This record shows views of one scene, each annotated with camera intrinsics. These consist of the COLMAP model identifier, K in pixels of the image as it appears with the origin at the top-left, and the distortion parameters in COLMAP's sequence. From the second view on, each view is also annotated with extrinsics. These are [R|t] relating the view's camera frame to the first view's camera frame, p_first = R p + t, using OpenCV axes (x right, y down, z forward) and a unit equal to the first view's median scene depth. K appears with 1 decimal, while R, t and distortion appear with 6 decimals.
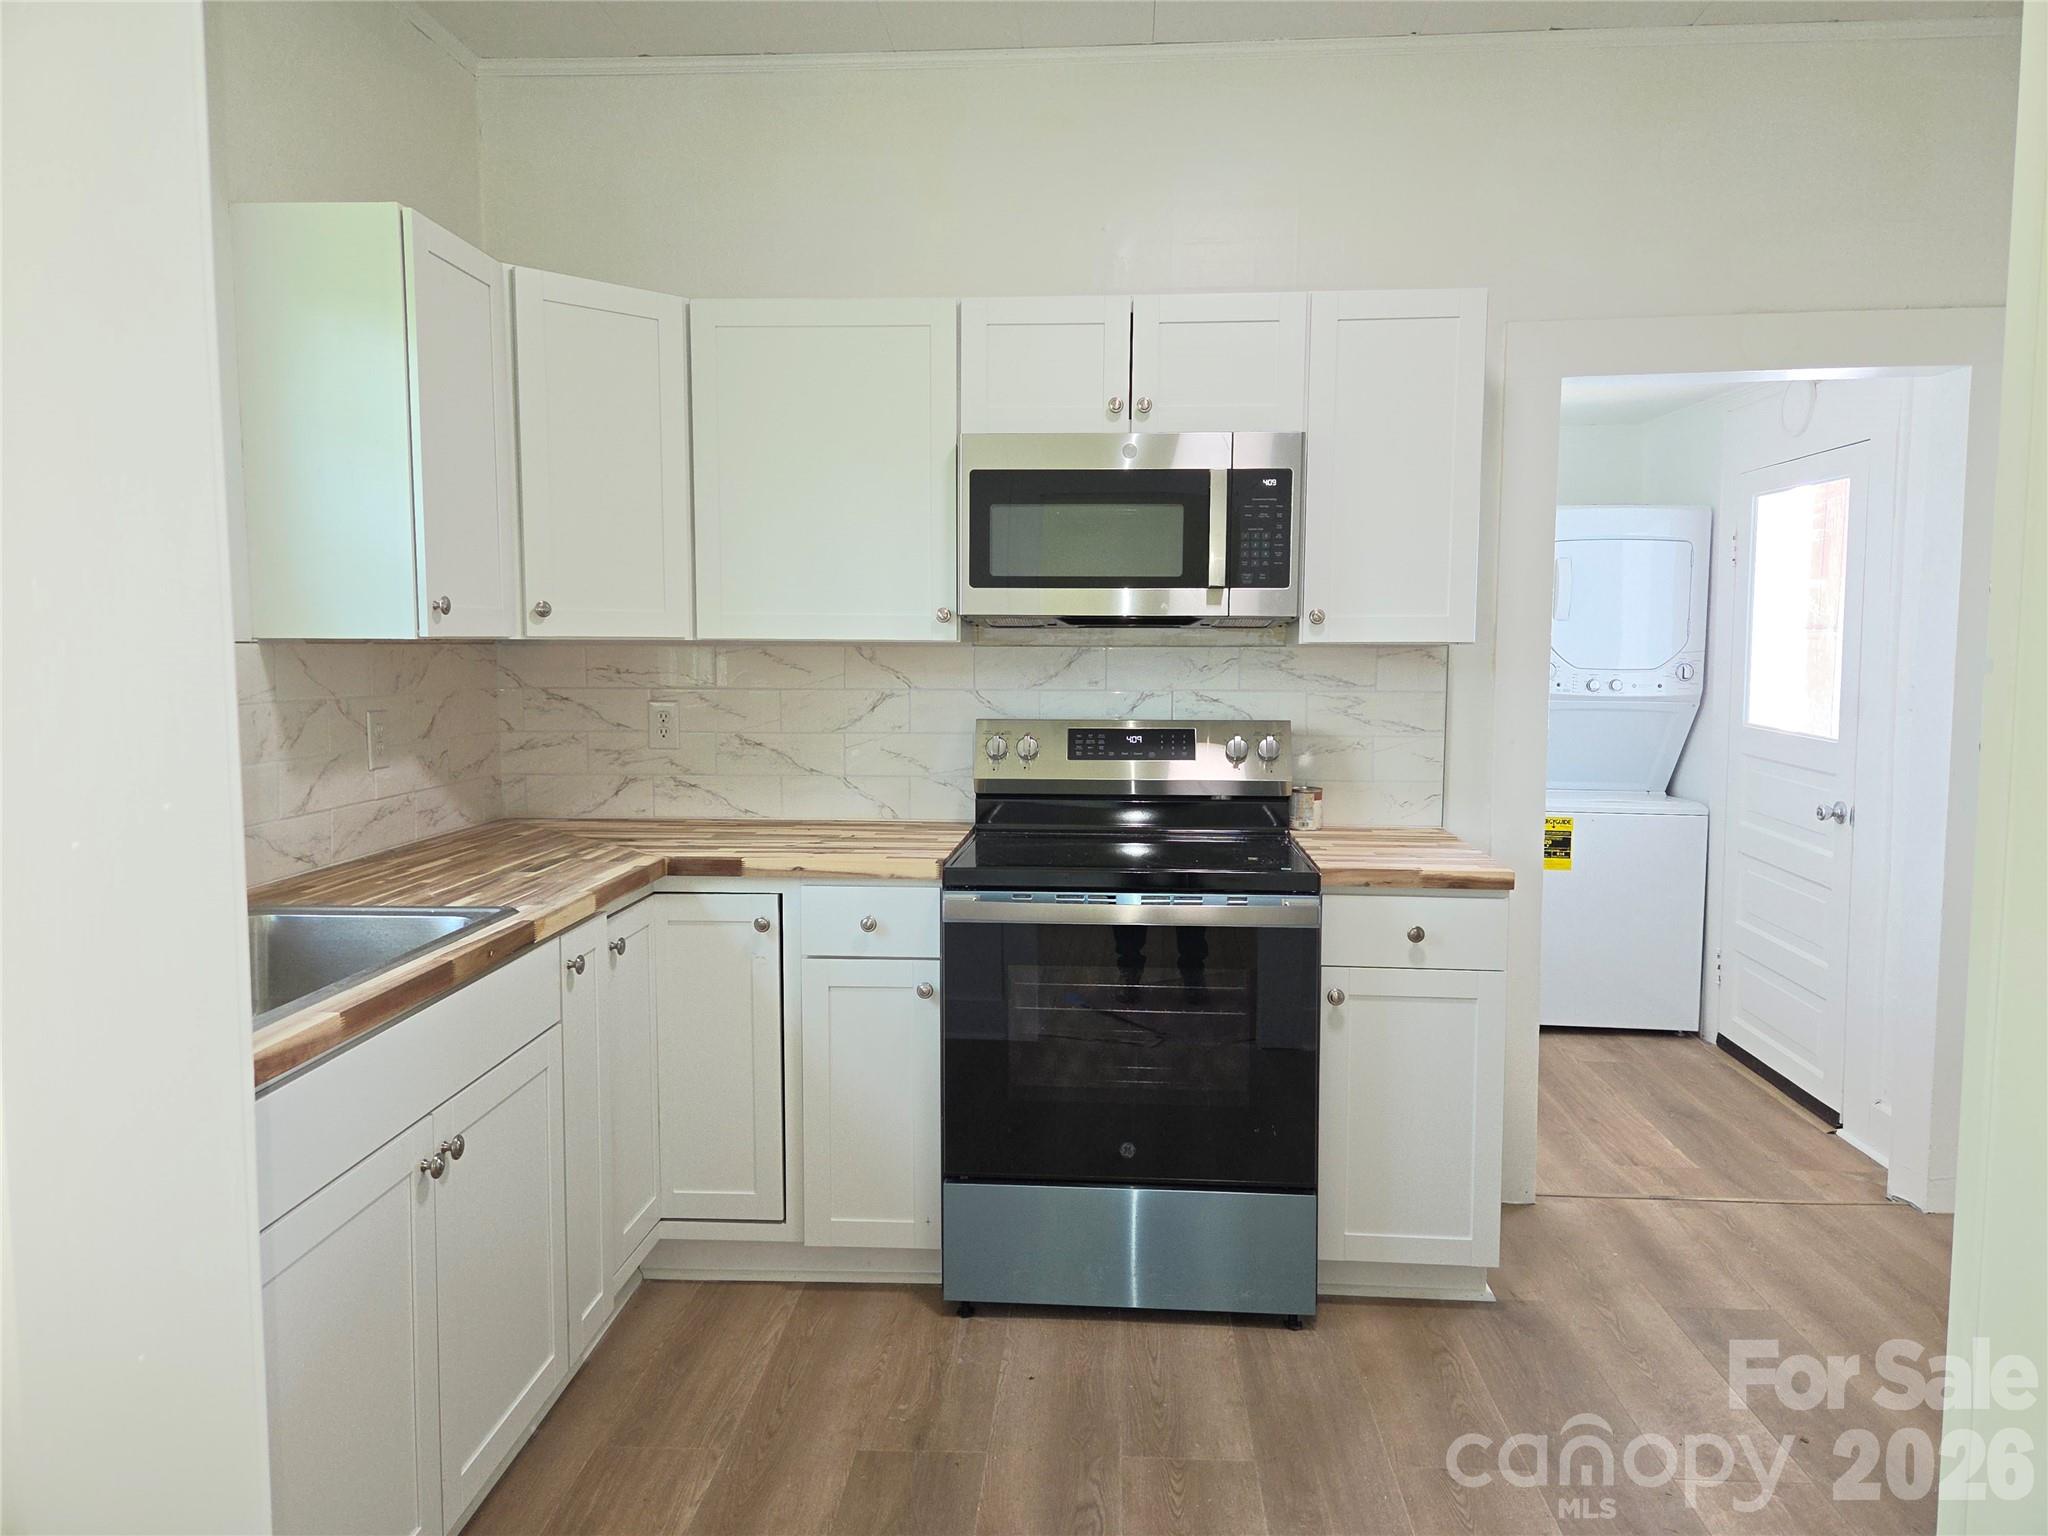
lens RADIAL K [[1358.2, 0, 1023.4], [0, 1358.2, 761.2], [0, 0, 1]] dist [0.007883, 0.001647]
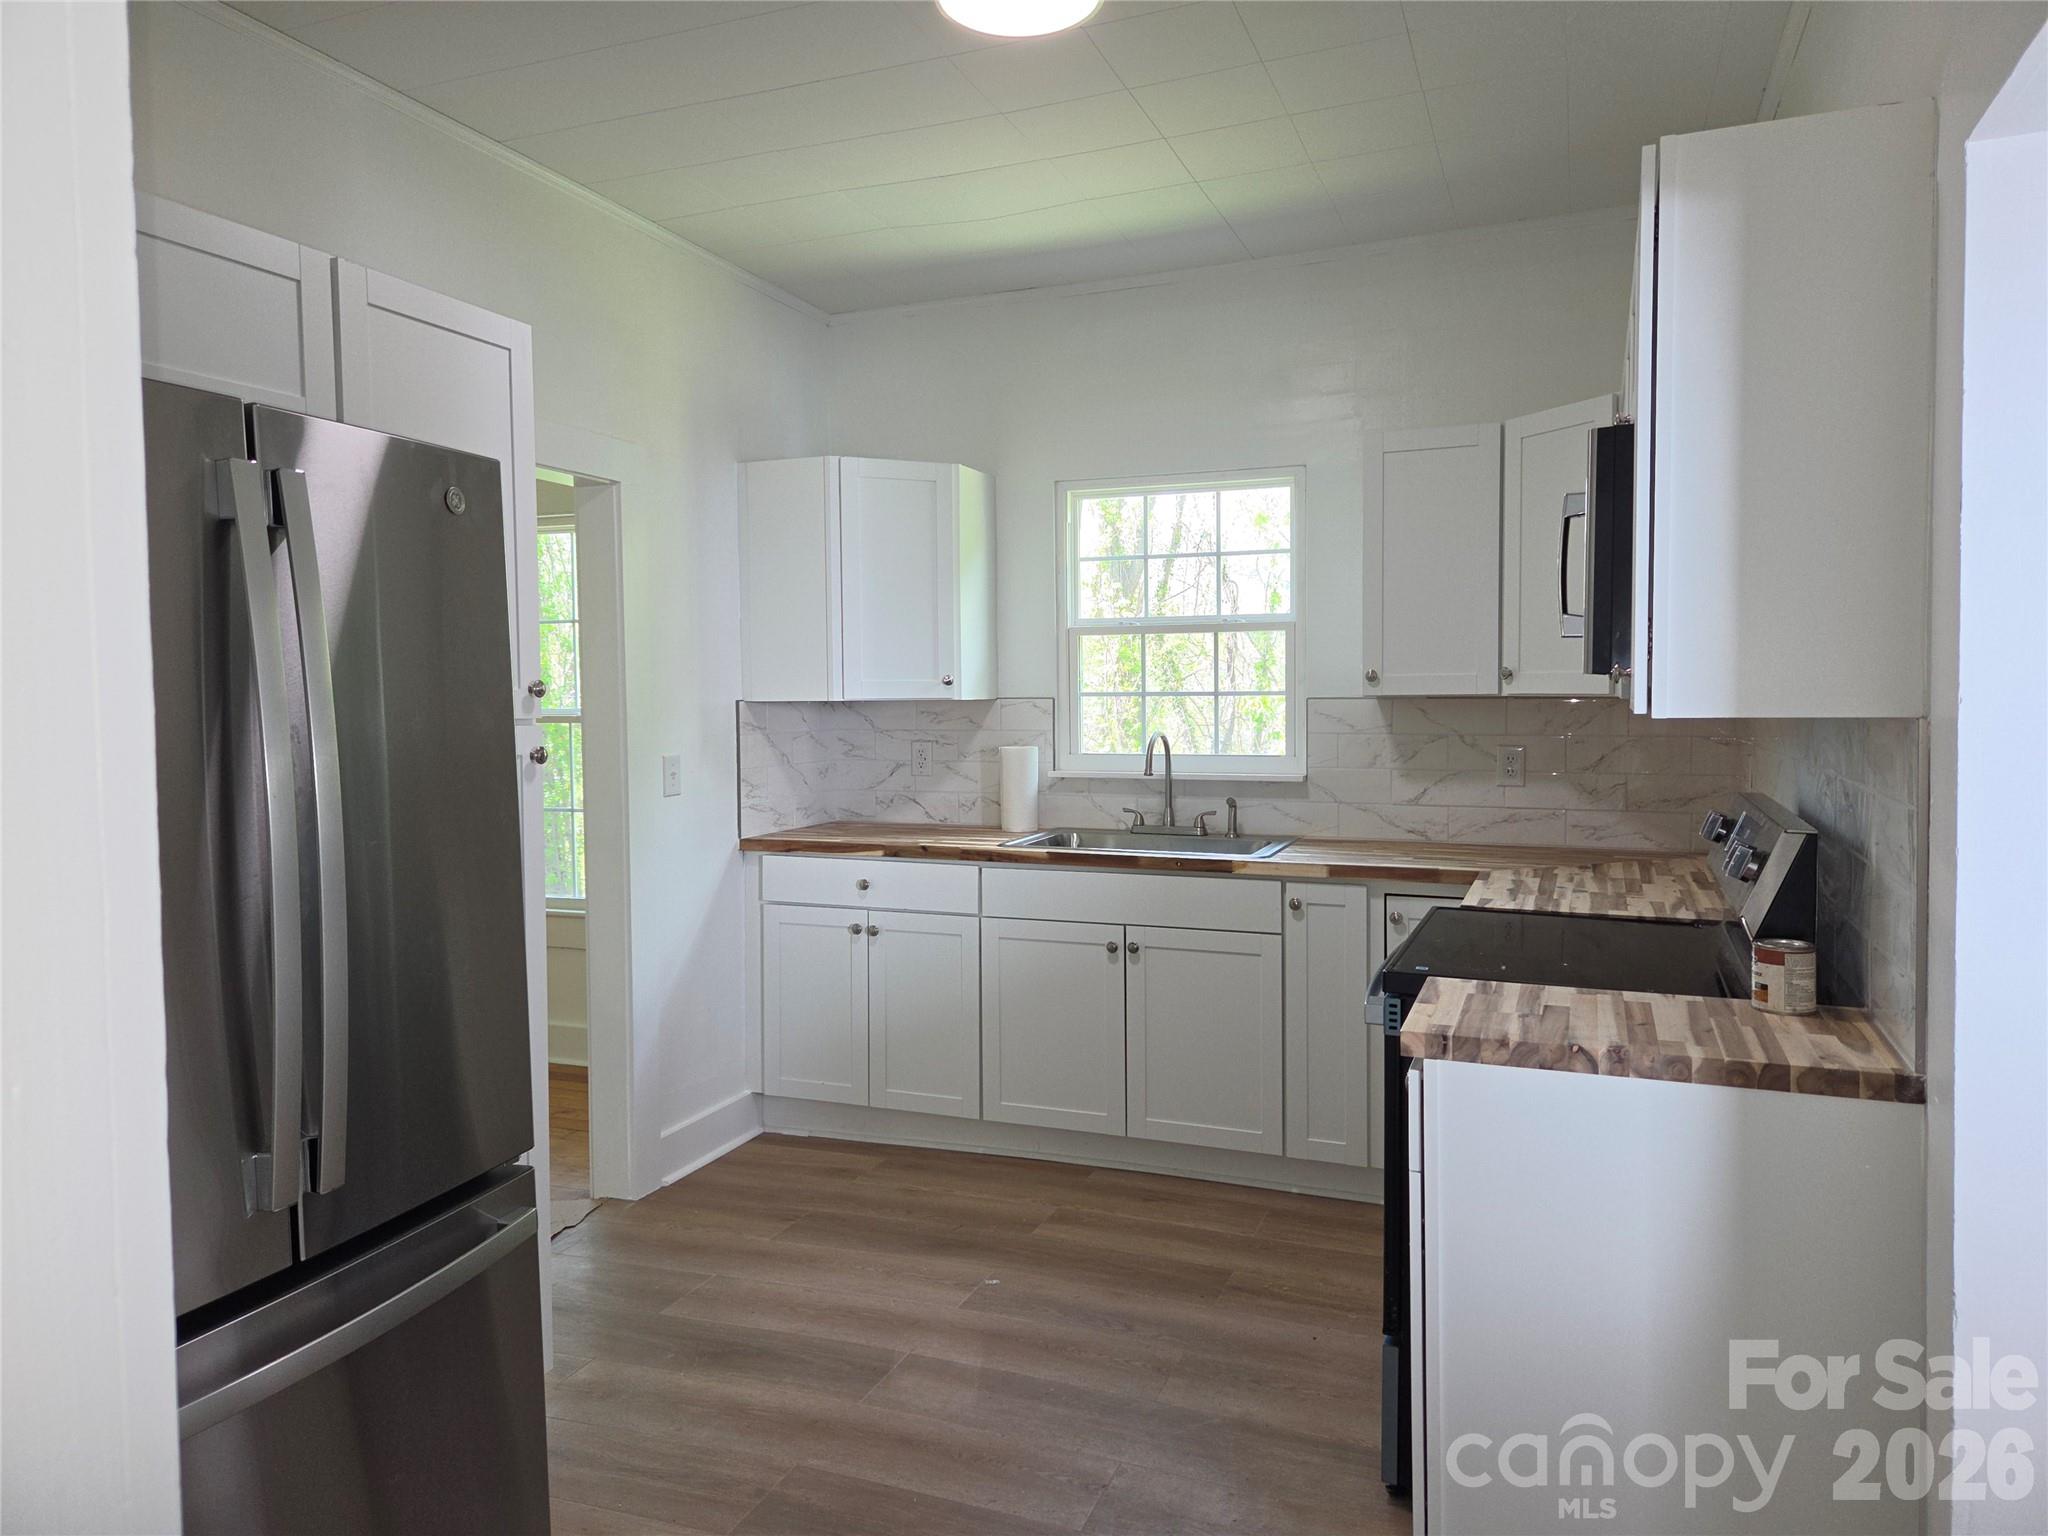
lens RADIAL K [[1358.2, 0, 1023.4], [0, 1358.2, 761.2], [0, 0, 1]] dist [0.007883, 0.001647]
pose [[-0.306010, 0.052746, -0.950566, 1.165358], [-0.076095, 0.993914, 0.079648, -0.107539], [0.948982, 0.096706, -0.300134, 1.074038]]
